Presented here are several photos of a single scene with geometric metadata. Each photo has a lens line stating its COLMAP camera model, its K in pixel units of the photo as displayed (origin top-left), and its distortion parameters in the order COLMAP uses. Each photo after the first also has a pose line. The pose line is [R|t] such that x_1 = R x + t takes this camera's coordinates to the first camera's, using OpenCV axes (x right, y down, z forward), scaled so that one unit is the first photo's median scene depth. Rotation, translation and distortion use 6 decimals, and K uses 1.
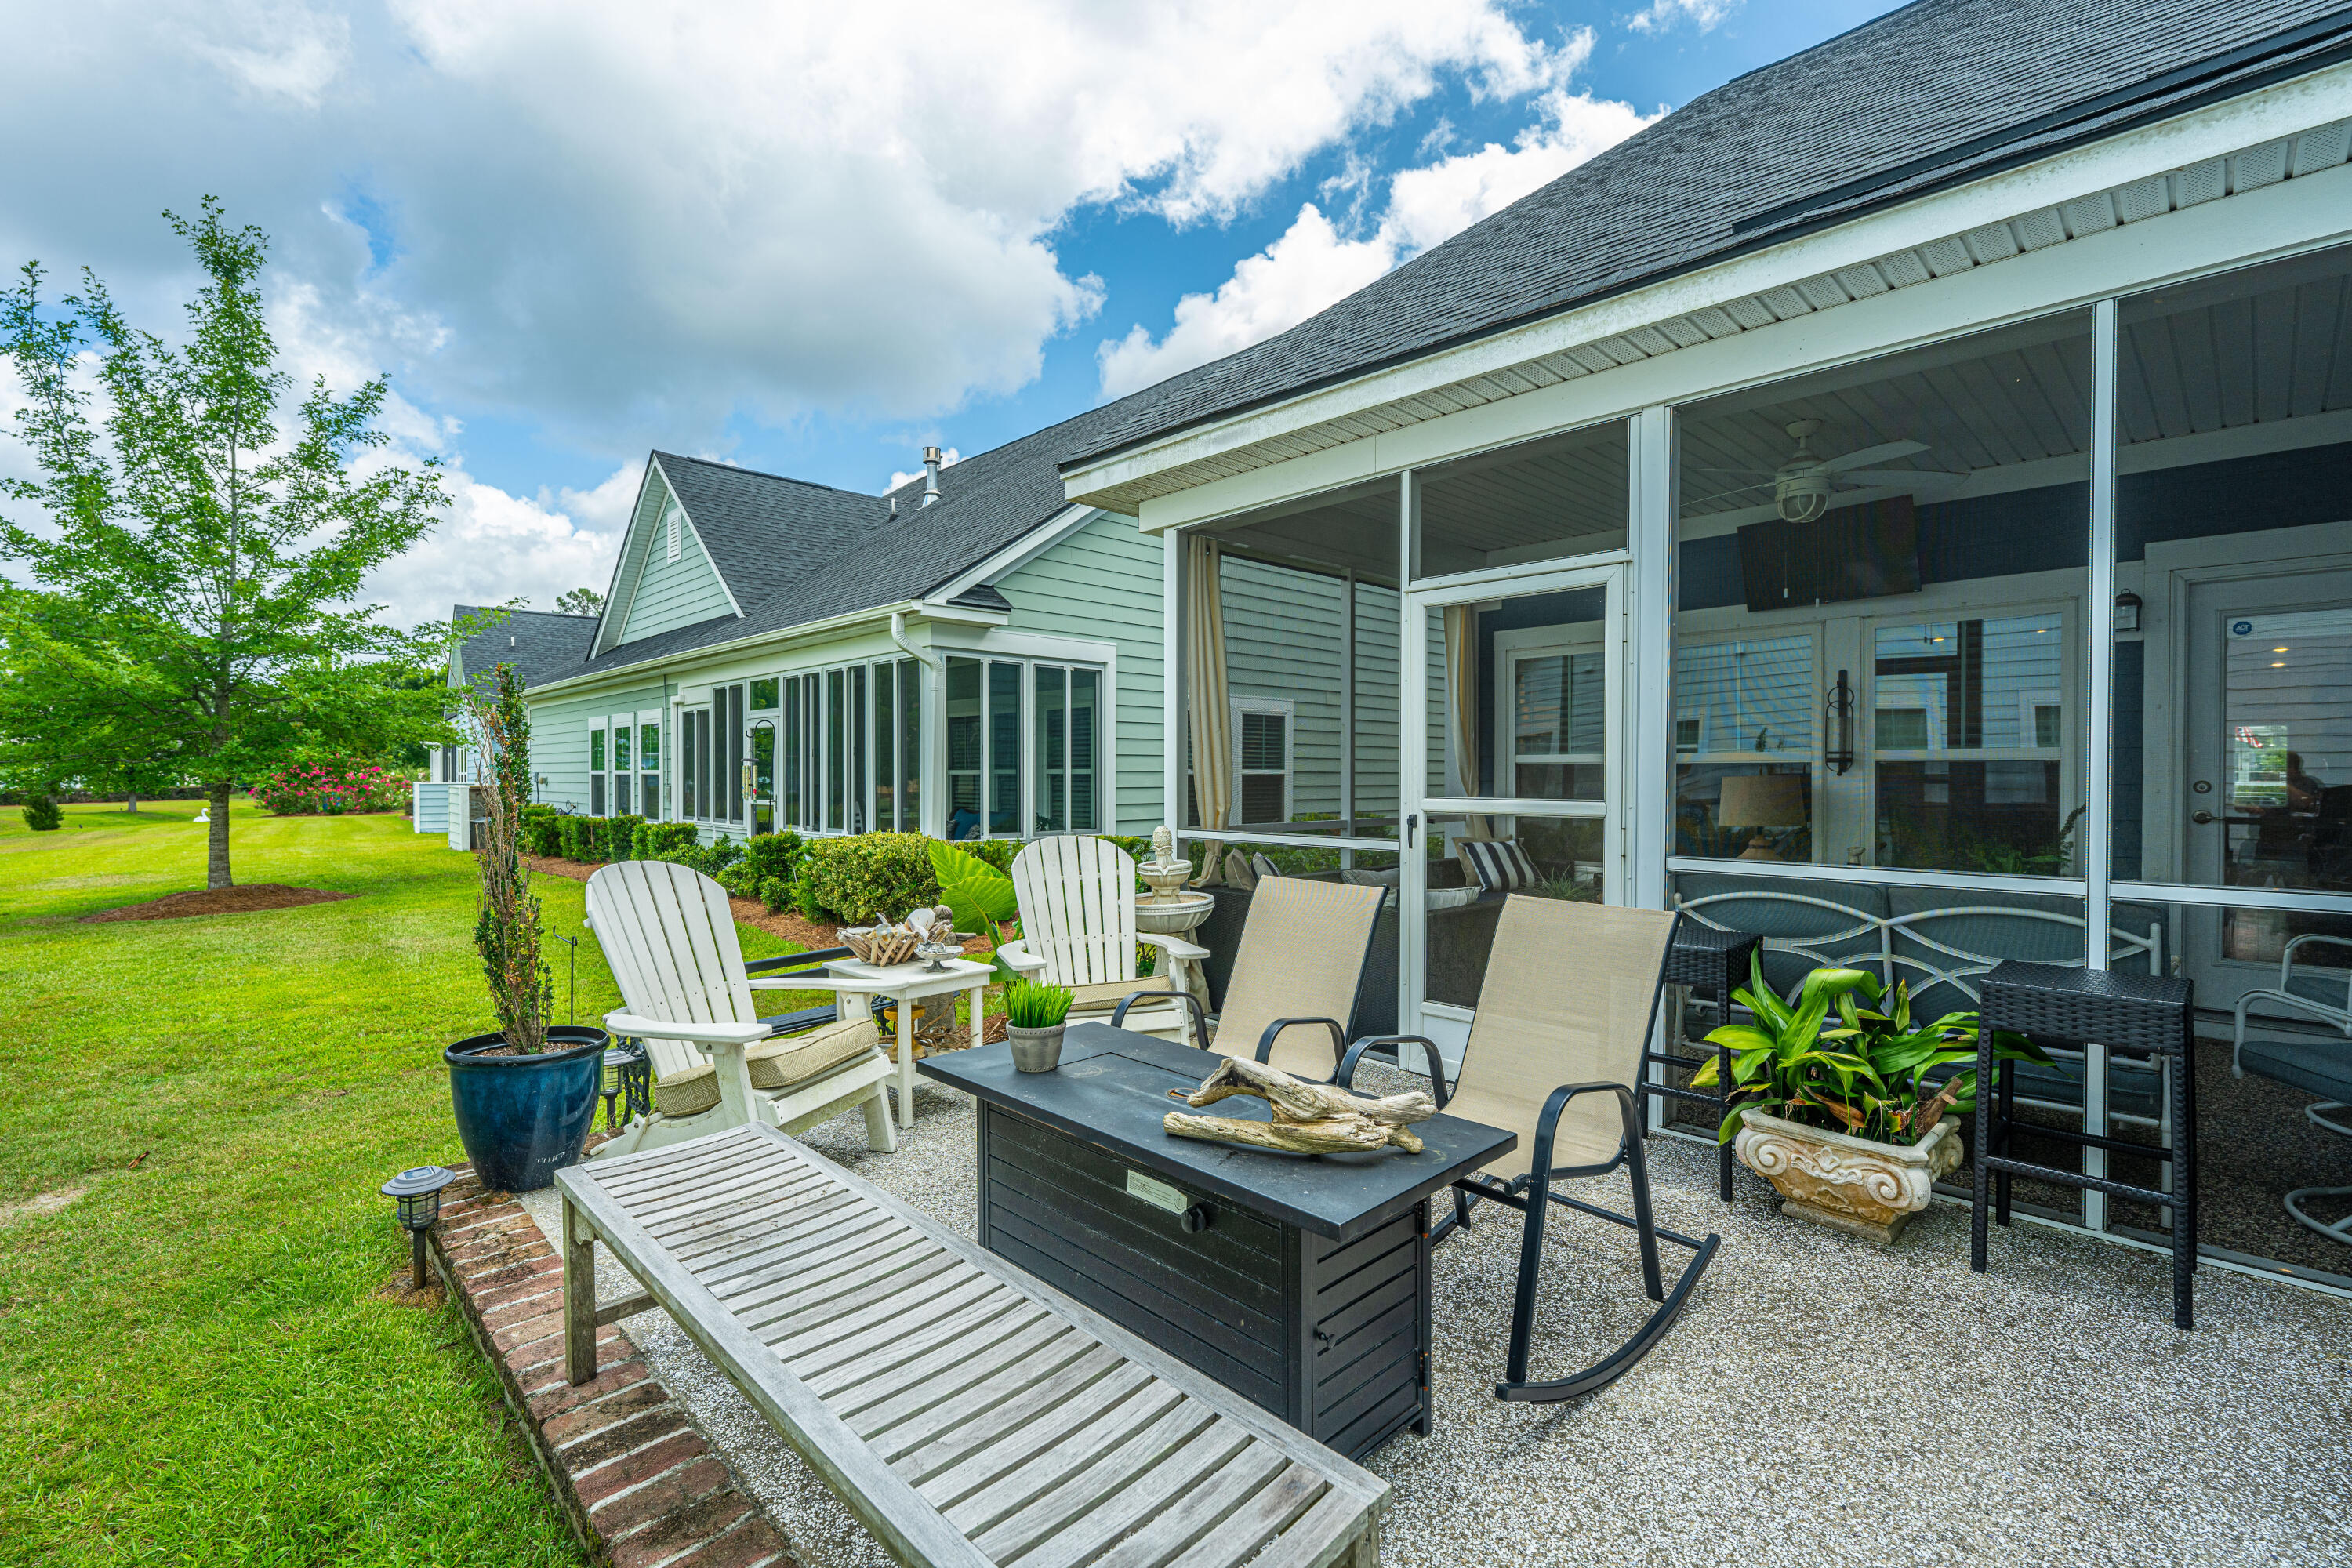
lens RADIAL K [[1070.1, 0, 1178.3], [0, 1070.1, 780.5], [0, 0, 1]] dist [0.002439, 0.000680]
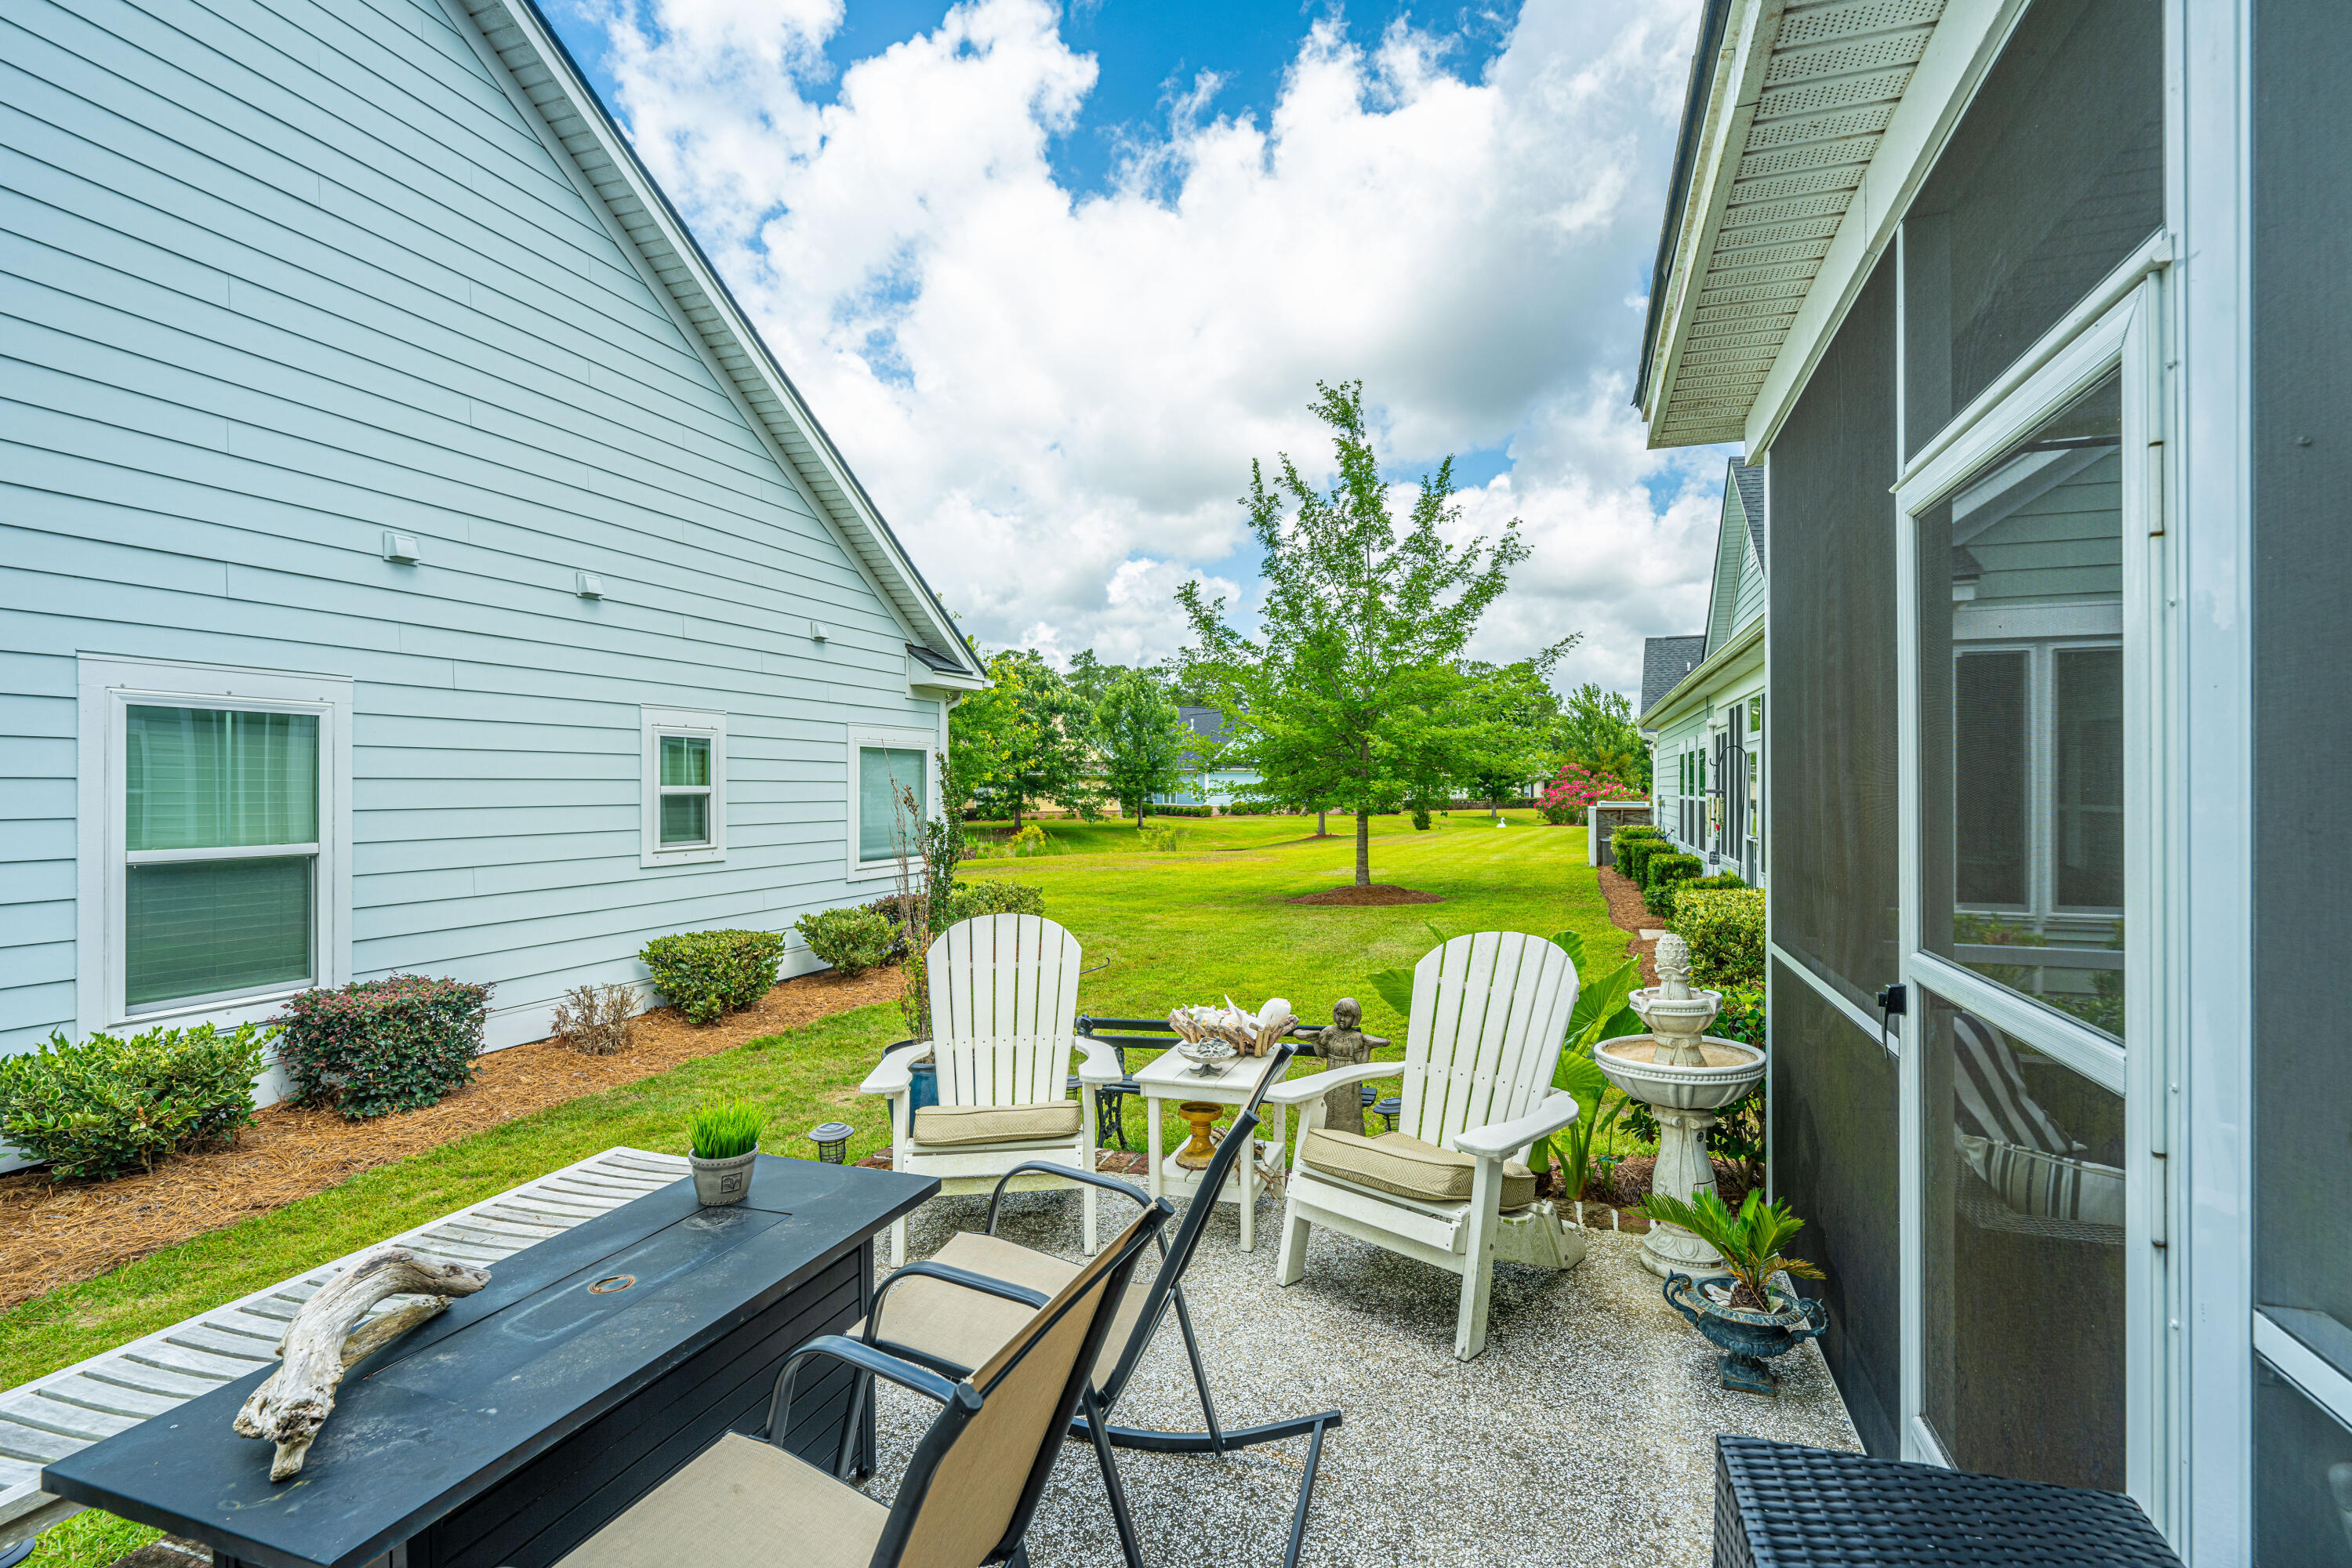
lens RADIAL K [[1070.1, 0, 1167.7], [0, 1070.1, 788.2], [0, 0, 1]] dist [0.002439, 0.000680]
pose [[0.433846, 0.001065, -0.900986, 0.187272], [-0.002645, 0.999996, -0.000092, -0.018715], [0.900983, 0.002423, 0.433848, 0.203885]]
